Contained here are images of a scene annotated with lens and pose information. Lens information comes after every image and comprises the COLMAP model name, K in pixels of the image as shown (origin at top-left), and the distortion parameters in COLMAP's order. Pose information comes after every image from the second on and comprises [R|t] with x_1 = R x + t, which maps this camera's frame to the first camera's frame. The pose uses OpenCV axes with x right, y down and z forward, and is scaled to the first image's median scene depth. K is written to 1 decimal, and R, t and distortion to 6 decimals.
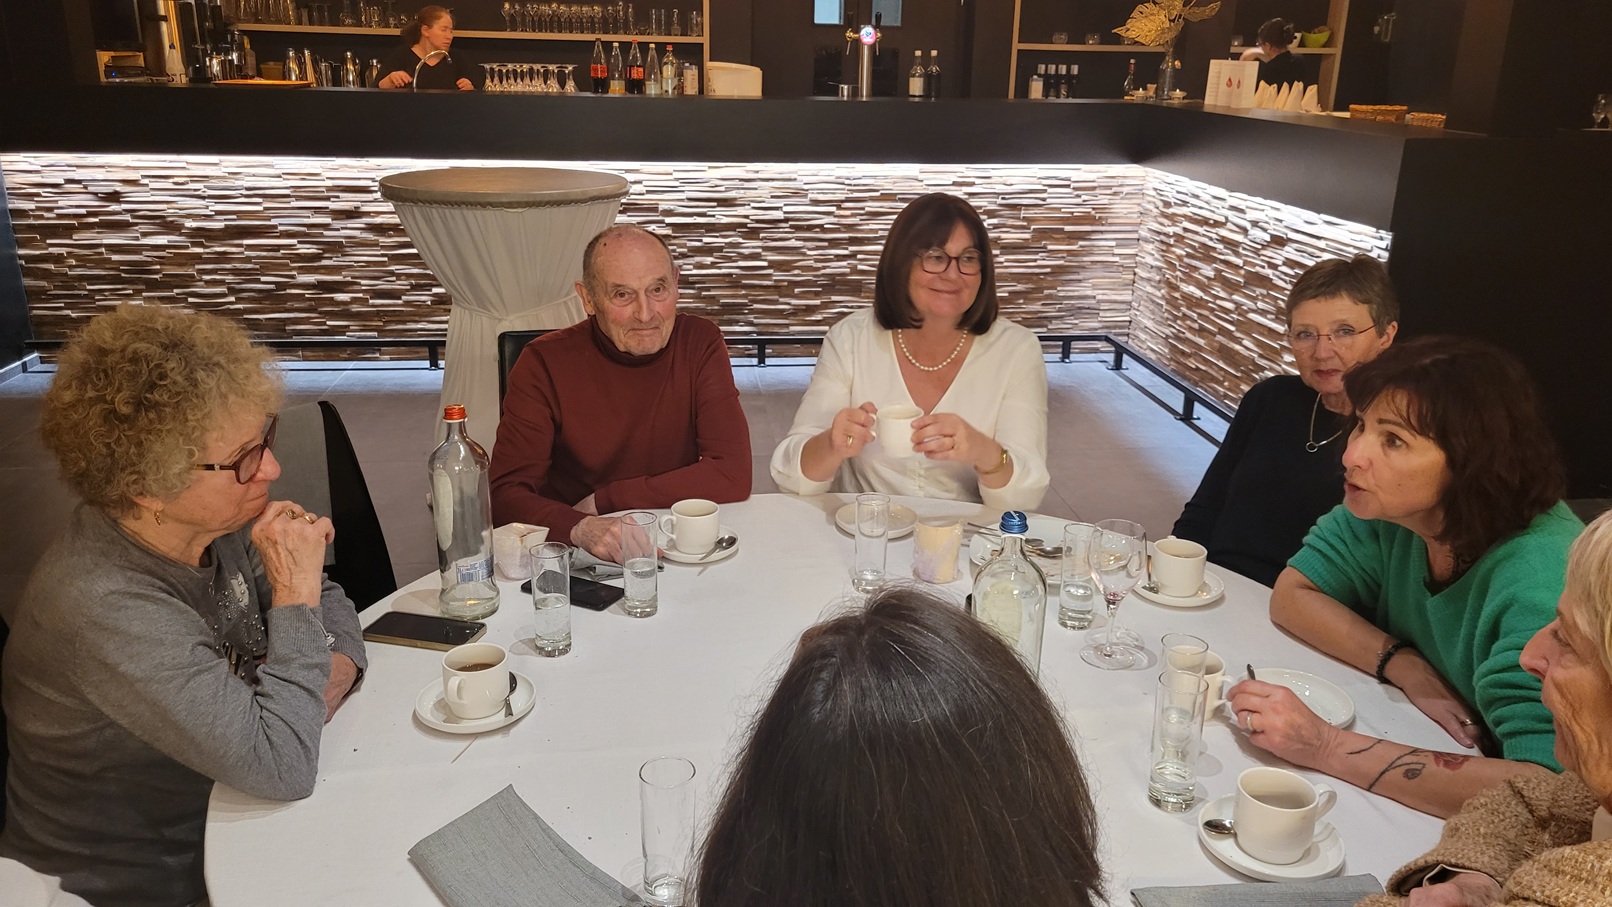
lens RADIAL K [[1187.2, 0, 807.5], [0, 1187.2, 457.2], [0, 0, 1]] dist [0.031914, -0.003106]
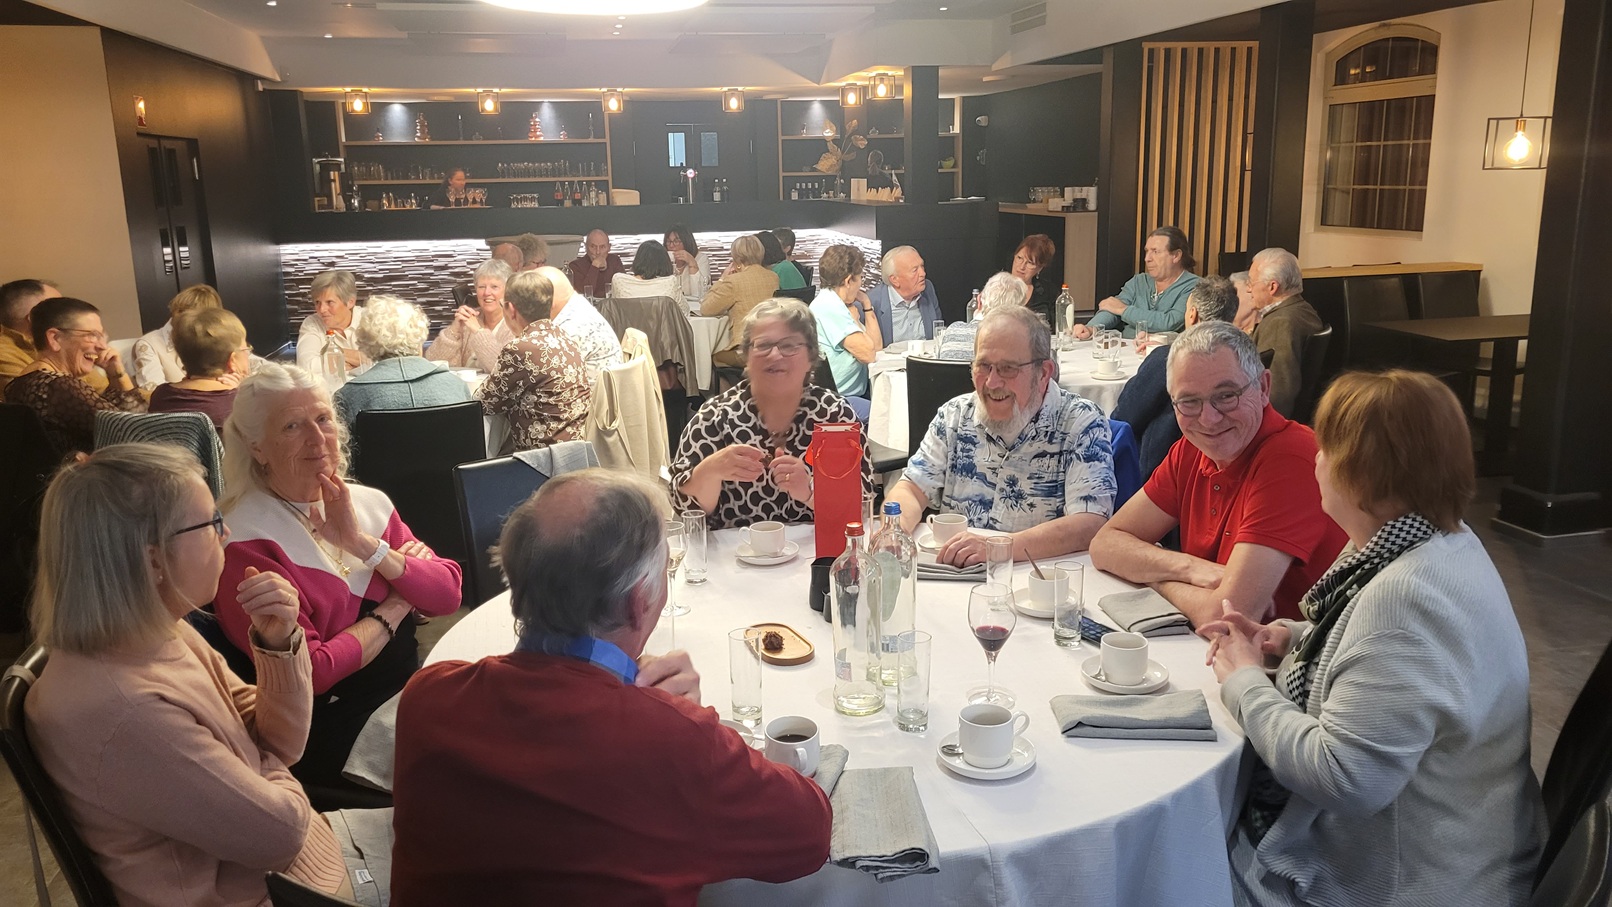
lens RADIAL K [[1187.2, 0, 806.1], [0, 1187.2, 448.1], [0, 0, 1]] dist [0.031914, -0.003106]
pose [[0.994911, -0.060654, 0.080452, 0.055704], [0.068639, 0.992565, -0.100520, 0.337511], [-0.073757, 0.105531, 0.991677, -1.002995]]
